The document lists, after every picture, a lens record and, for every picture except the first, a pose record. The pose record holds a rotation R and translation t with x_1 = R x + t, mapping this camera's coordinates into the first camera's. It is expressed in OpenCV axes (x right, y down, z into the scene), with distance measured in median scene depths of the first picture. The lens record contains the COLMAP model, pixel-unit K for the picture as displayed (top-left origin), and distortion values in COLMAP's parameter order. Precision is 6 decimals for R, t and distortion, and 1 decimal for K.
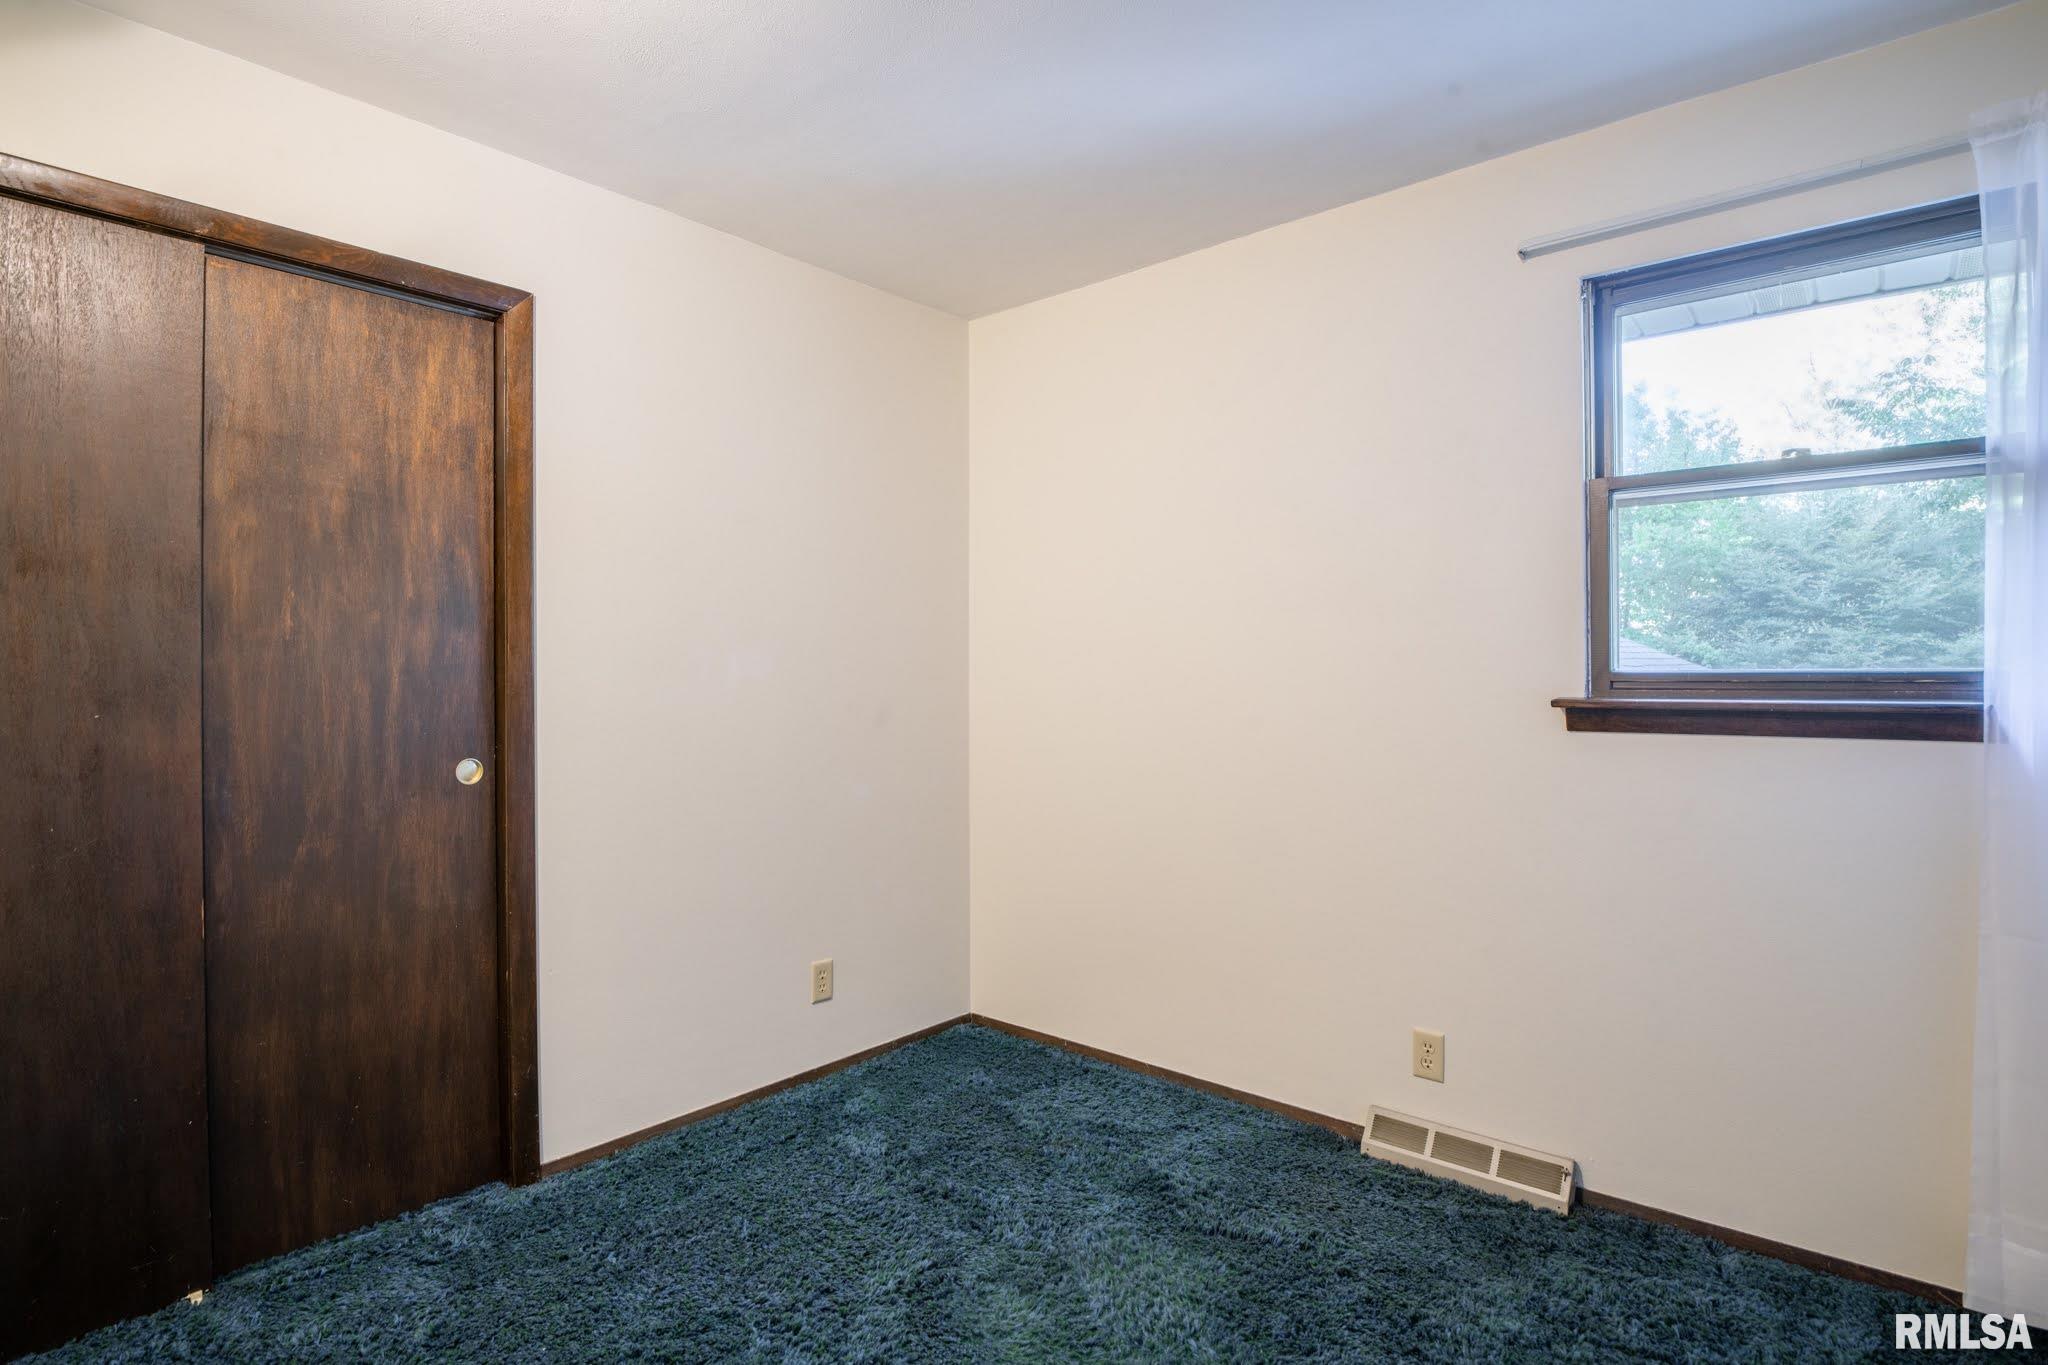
lens RADIAL K [[1033.3, 0, 1036.9], [0, 1033.3, 675.6], [0, 0, 1]] dist [-0.023184, -0.003360]
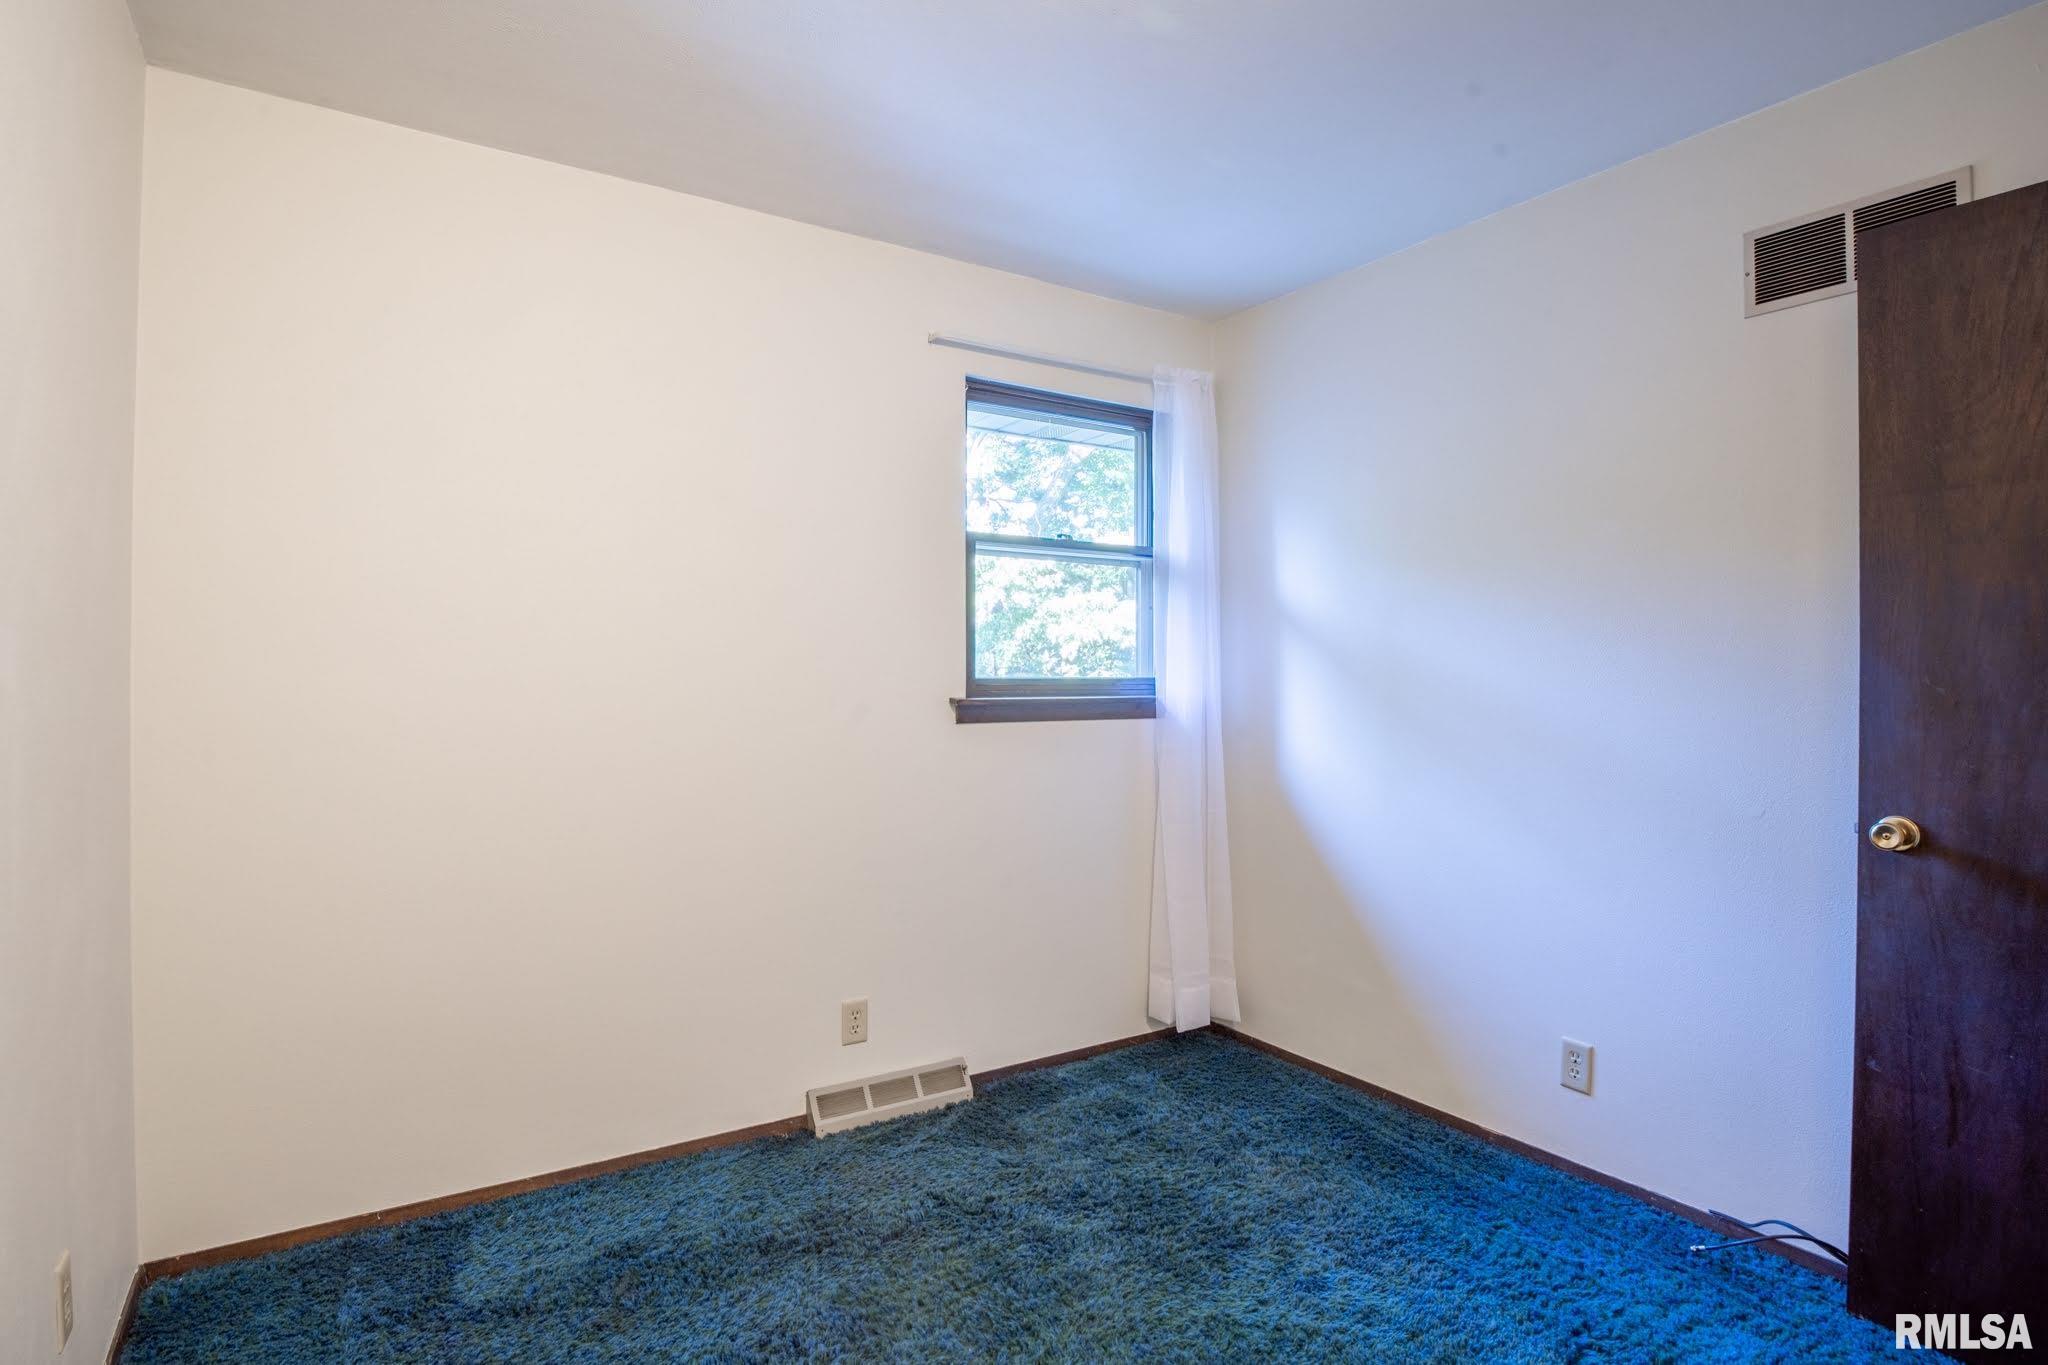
lens RADIAL K [[990.1, 0, 1024.0], [0, 990.1, 682.5], [0, 0, 1]] dist [-0.026758, -0.000677]
pose [[0.305619, -0.000686, 0.952154, -0.634341], [0.002692, 0.999996, -0.000144, 0.002482], [-0.952150, 0.002608, 0.305620, 0.541156]]
